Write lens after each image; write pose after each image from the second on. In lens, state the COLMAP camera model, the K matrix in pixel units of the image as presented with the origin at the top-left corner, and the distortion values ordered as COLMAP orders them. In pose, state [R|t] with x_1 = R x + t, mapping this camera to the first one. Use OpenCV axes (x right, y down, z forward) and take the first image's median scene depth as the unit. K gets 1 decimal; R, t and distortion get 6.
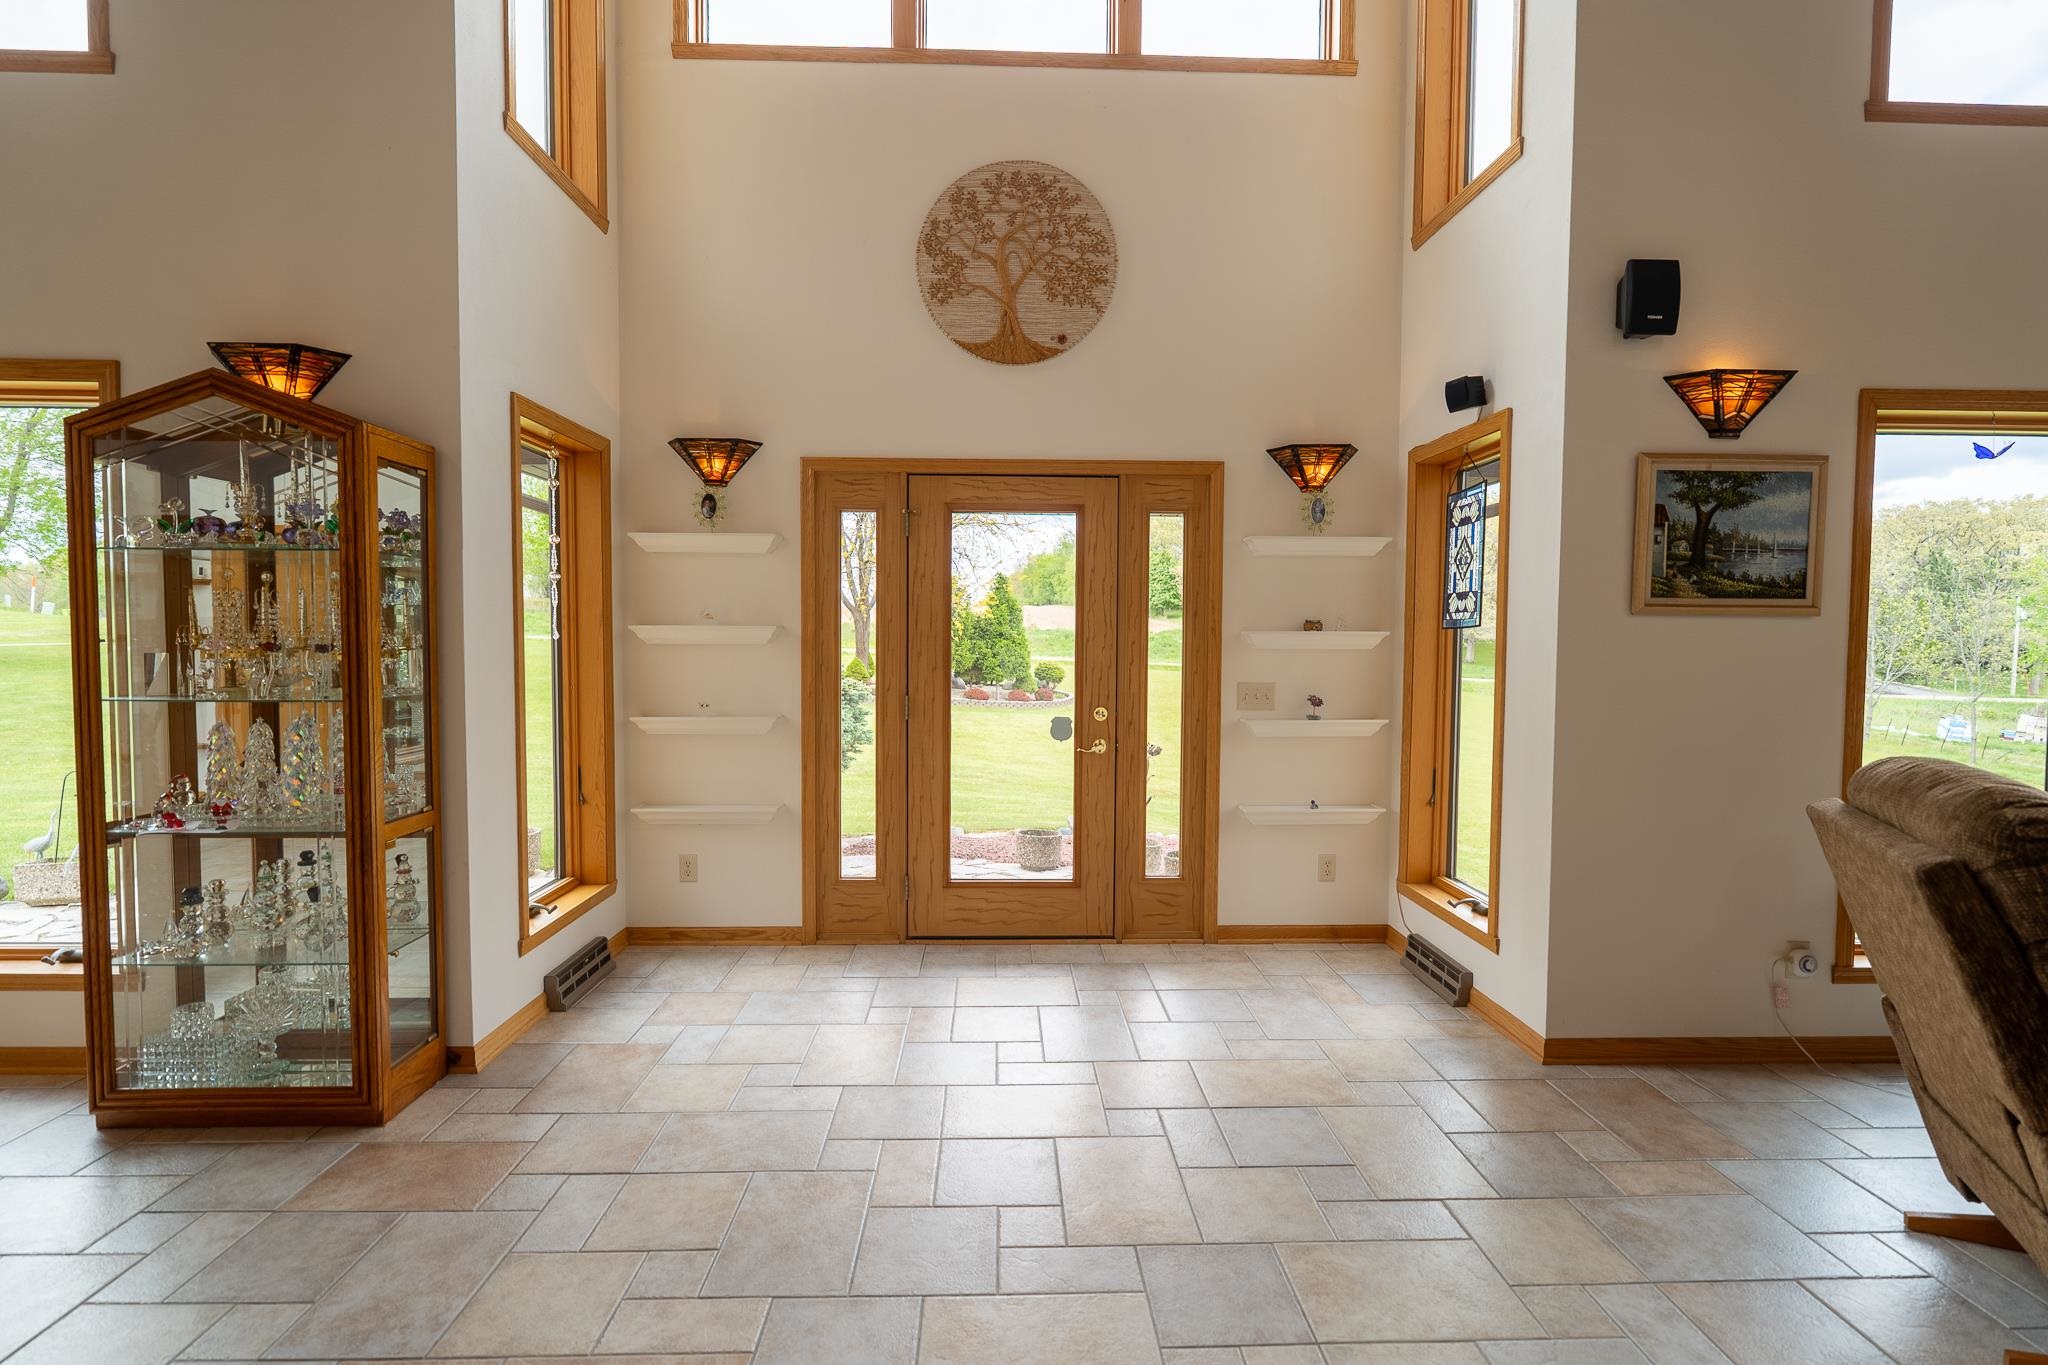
lens RADIAL K [[948.2, 0, 1024.0], [0, 948.2, 682.5], [0, 0, 1]] dist [-0.003561, -0.000628]
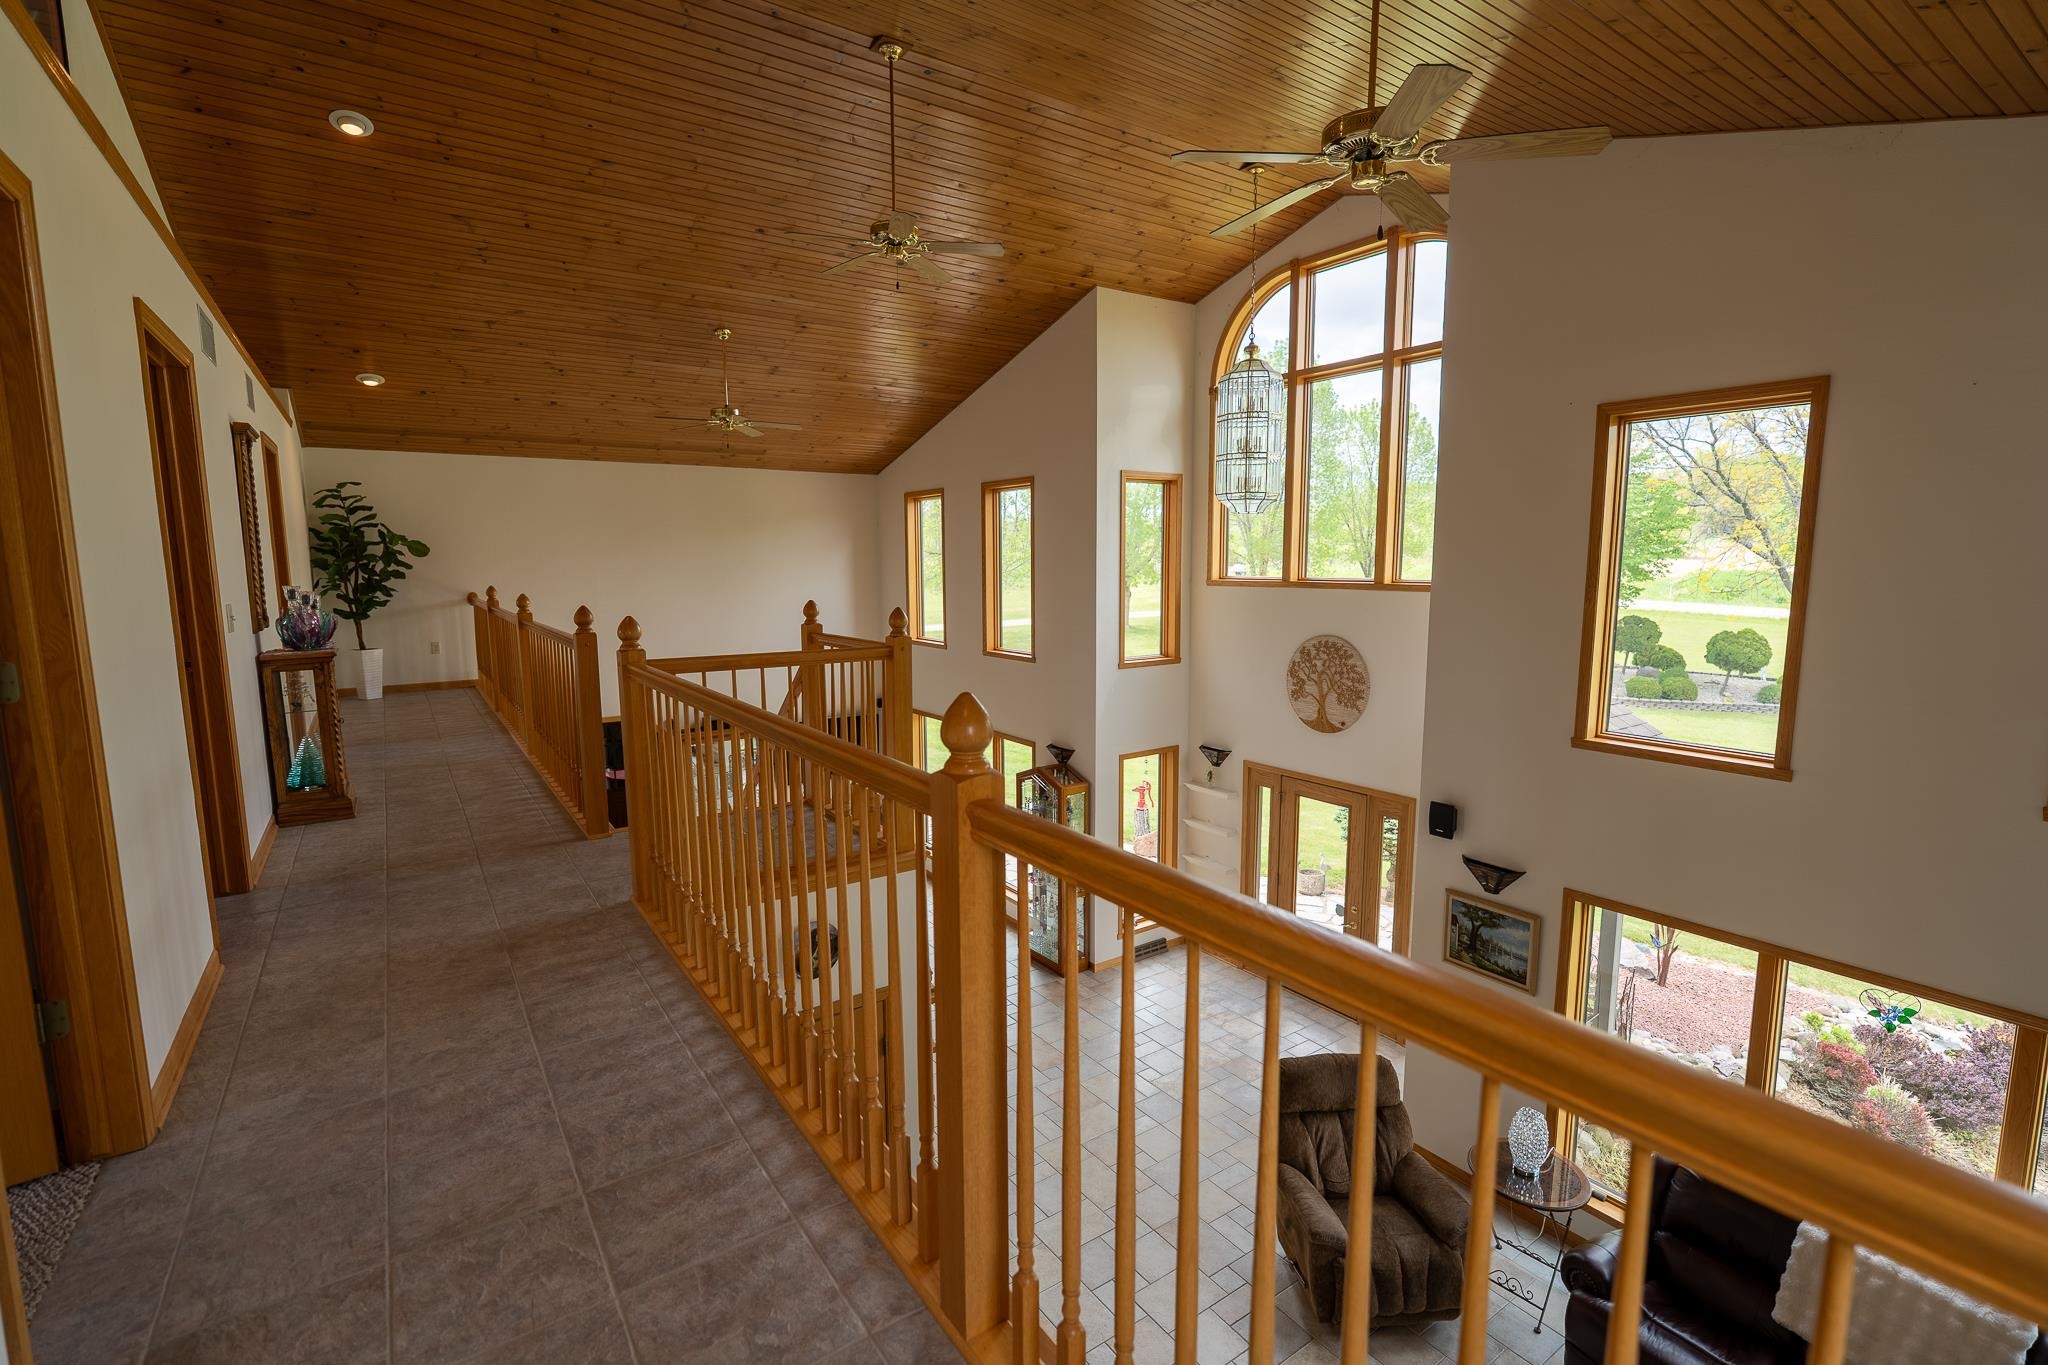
lens RADIAL K [[948.2, 0, 1024.0], [0, 948.2, 682.5], [0, 0, 1]] dist [-0.003561, -0.000628]
pose [[0.536385, 0.106361, -0.837244, 1.833691], [-0.029382, 0.993779, 0.107423, -0.879656], [0.843462, -0.033021, 0.536174, -0.866667]]
